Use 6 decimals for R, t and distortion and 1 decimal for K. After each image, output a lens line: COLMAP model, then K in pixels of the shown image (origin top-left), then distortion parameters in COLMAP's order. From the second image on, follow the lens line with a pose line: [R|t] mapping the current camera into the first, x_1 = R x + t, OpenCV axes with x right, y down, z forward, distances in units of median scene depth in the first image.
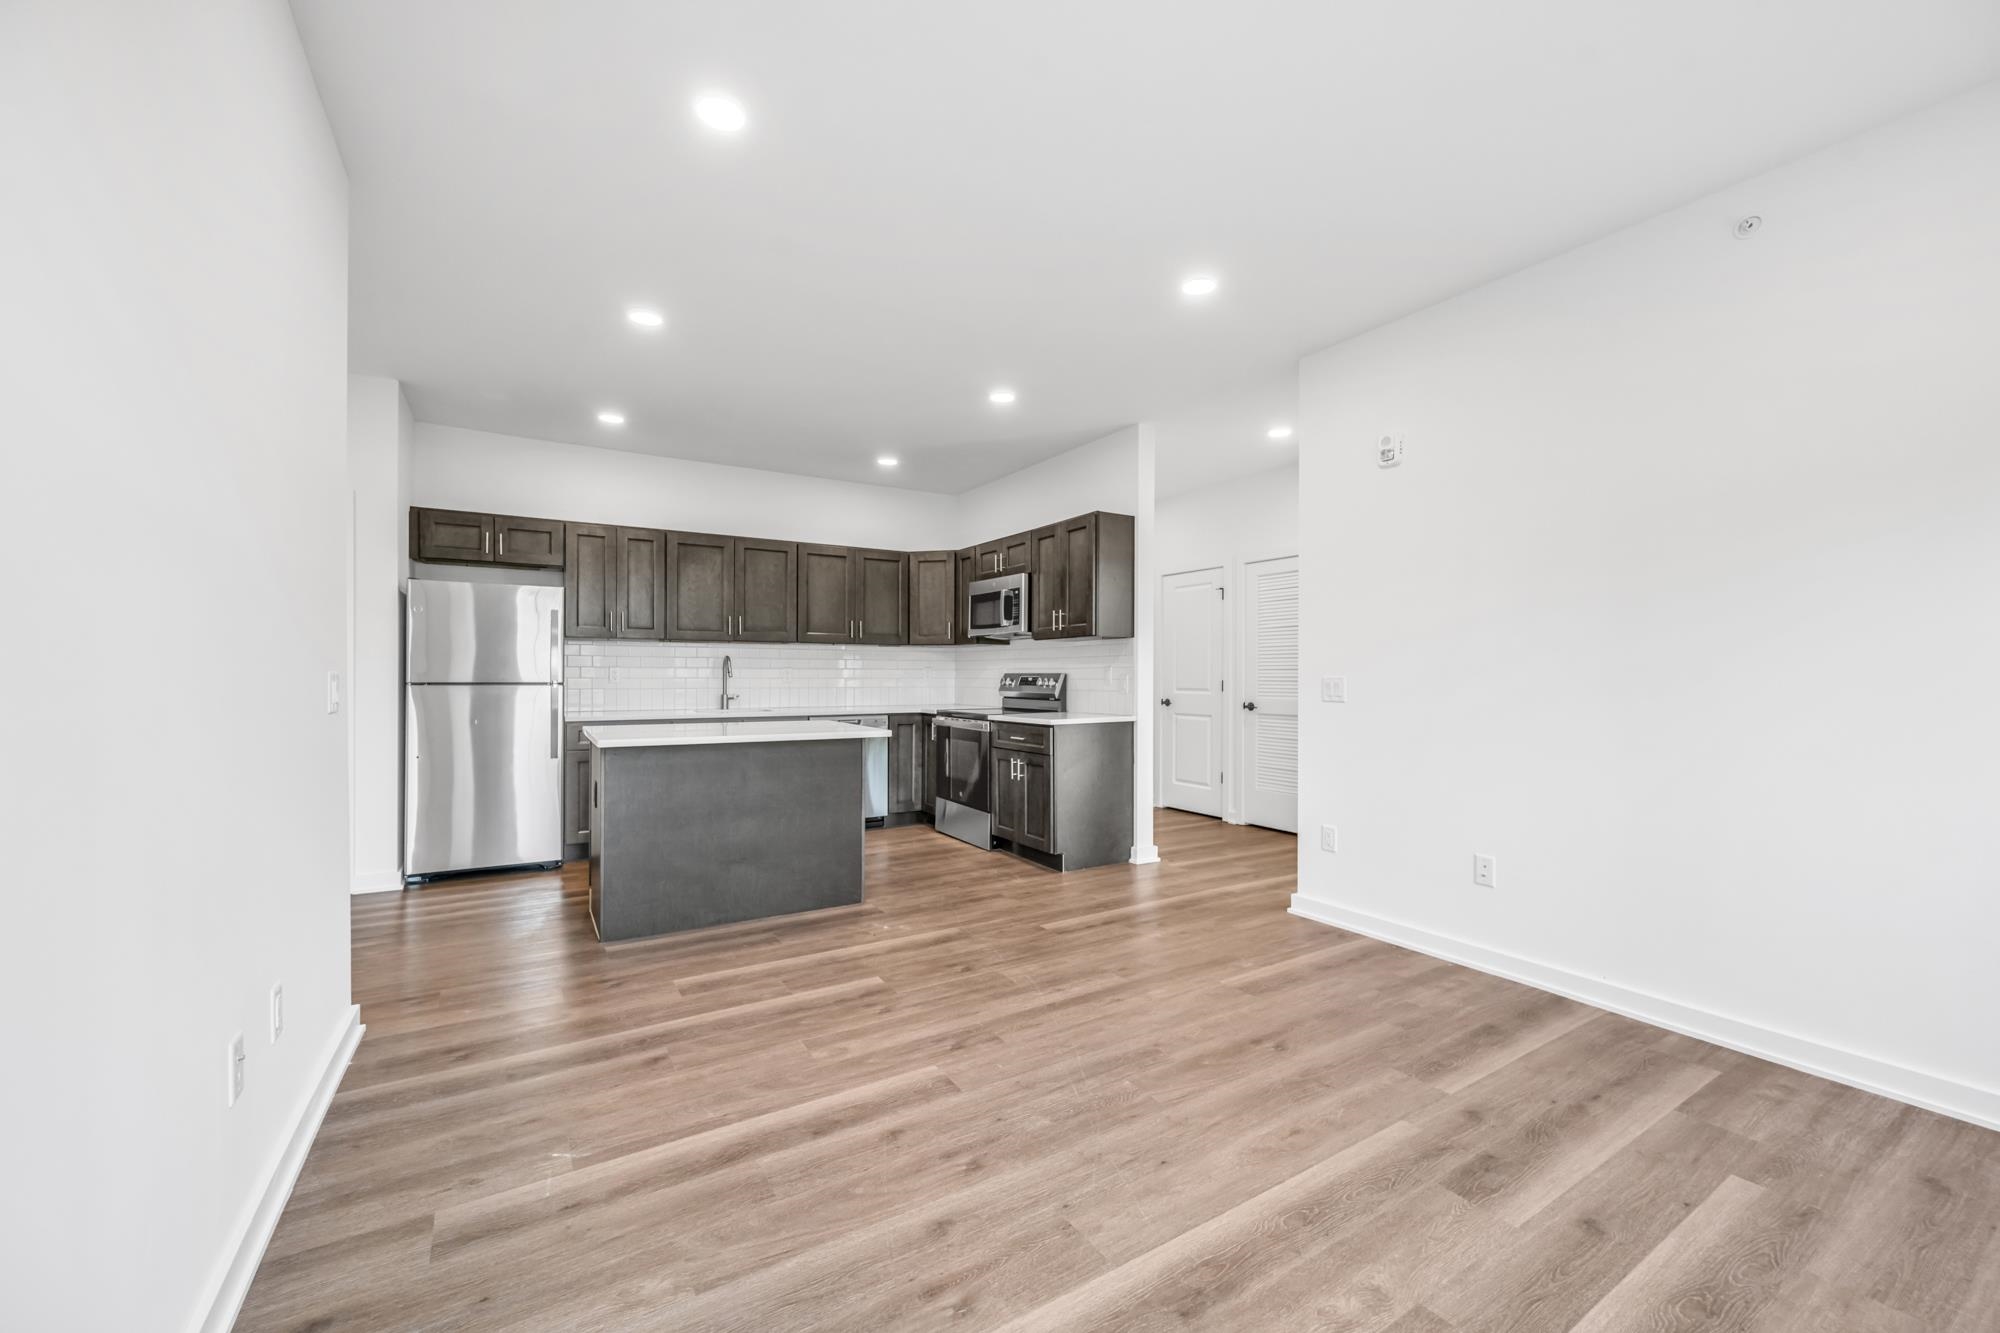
lens RADIAL K [[787.4, 0, 1001.3], [0, 787.4, 674.7], [0, 0, 1]] dist [0.000542, 0.000081]
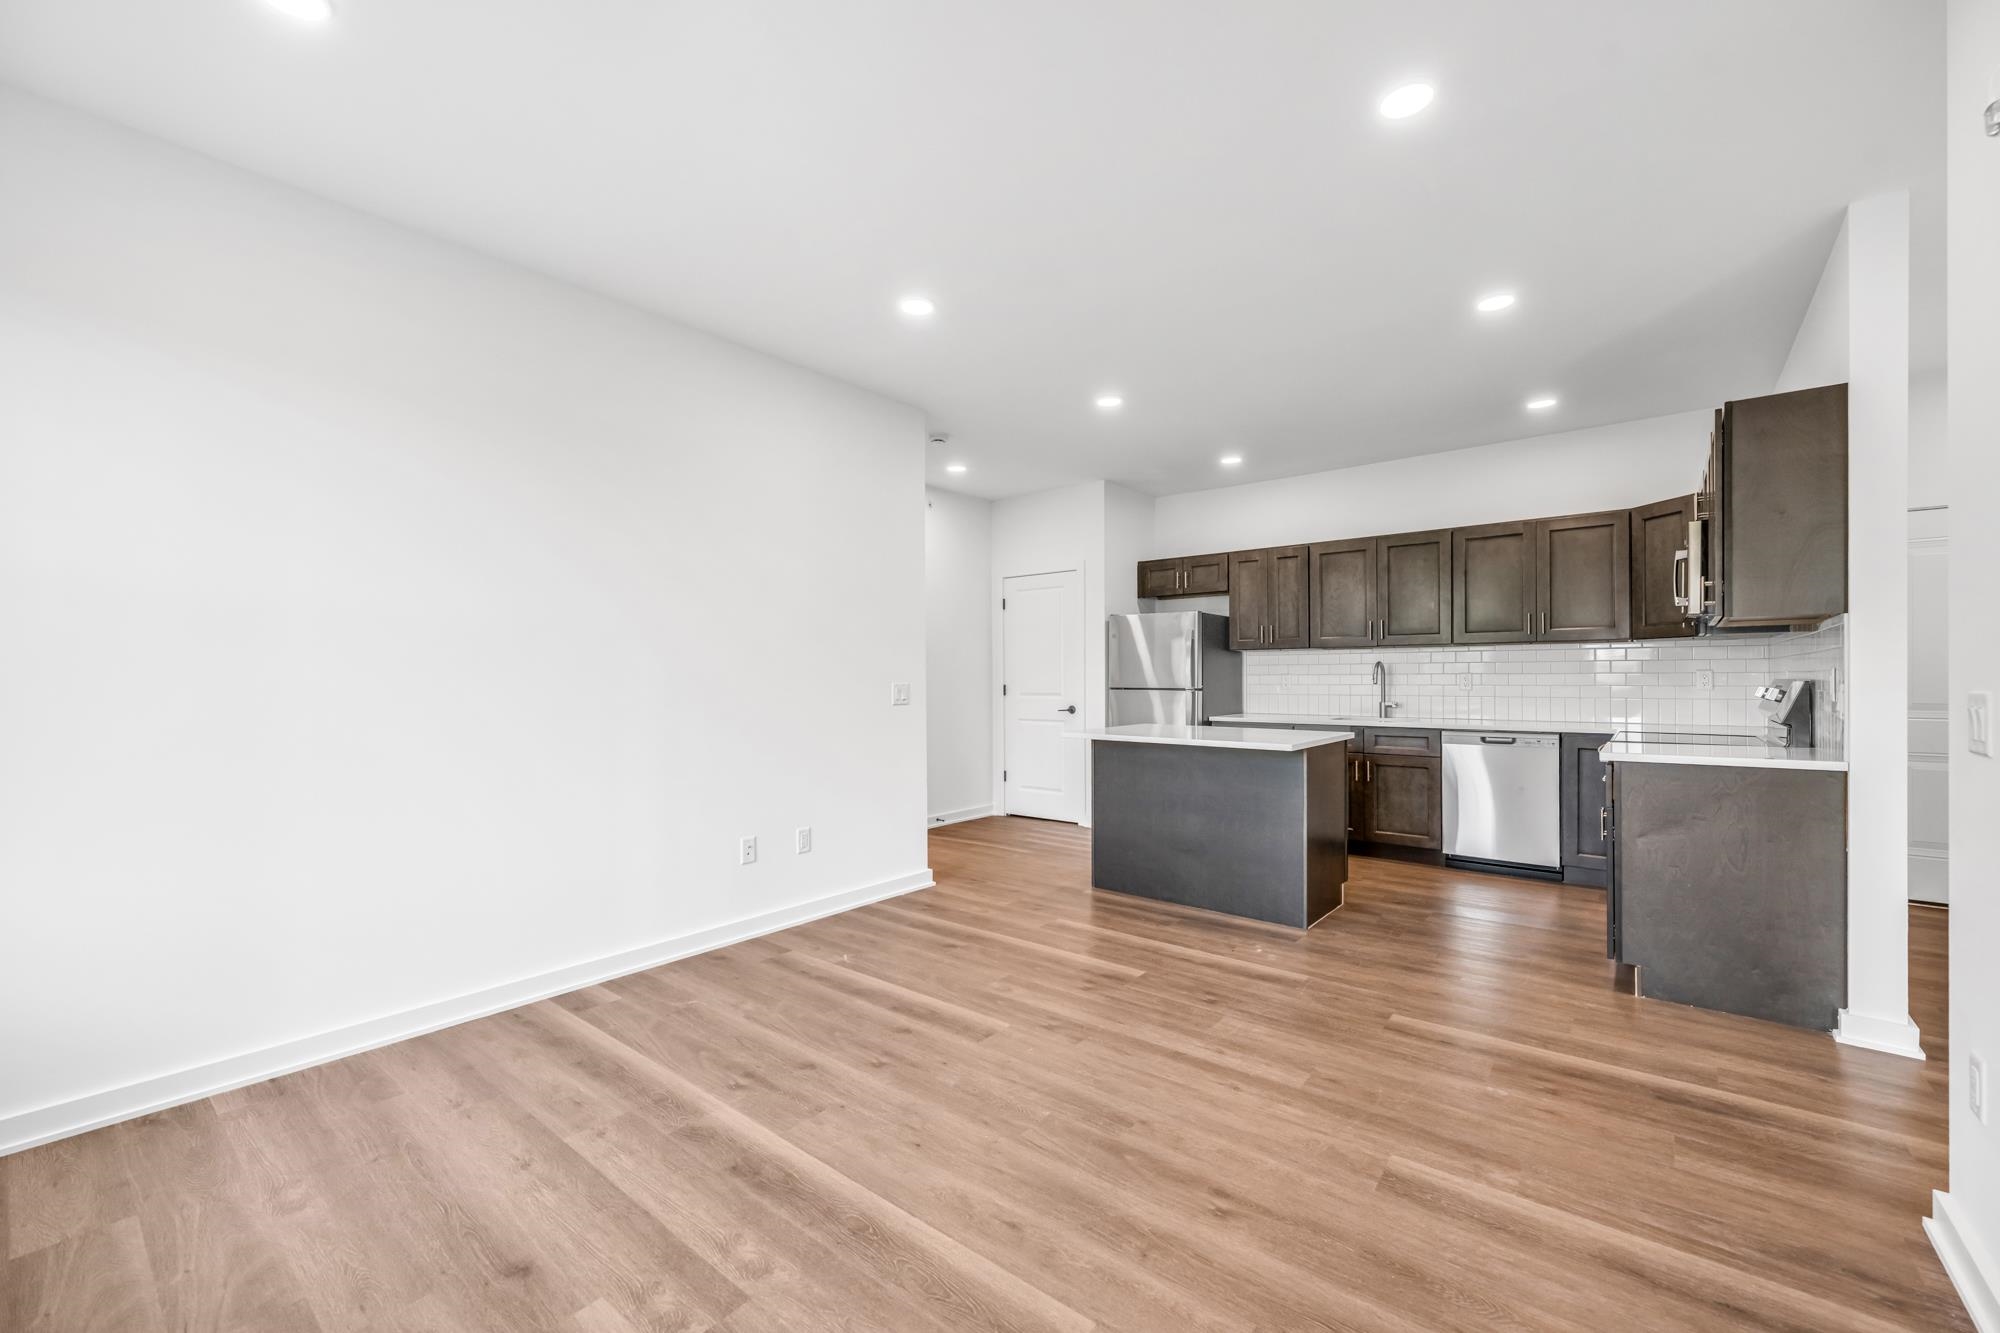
lens RADIAL K [[800.1, 0, 1001.6], [0, 800.1, 676.5], [0, 0, 1]] dist [-0.001793, -0.000032]
pose [[0.325568, -0.004367, -0.945508, 0.478708], [0.004457, 0.999985, -0.003084, -0.005640], [0.945508, -0.003210, 0.325583, 0.283446]]
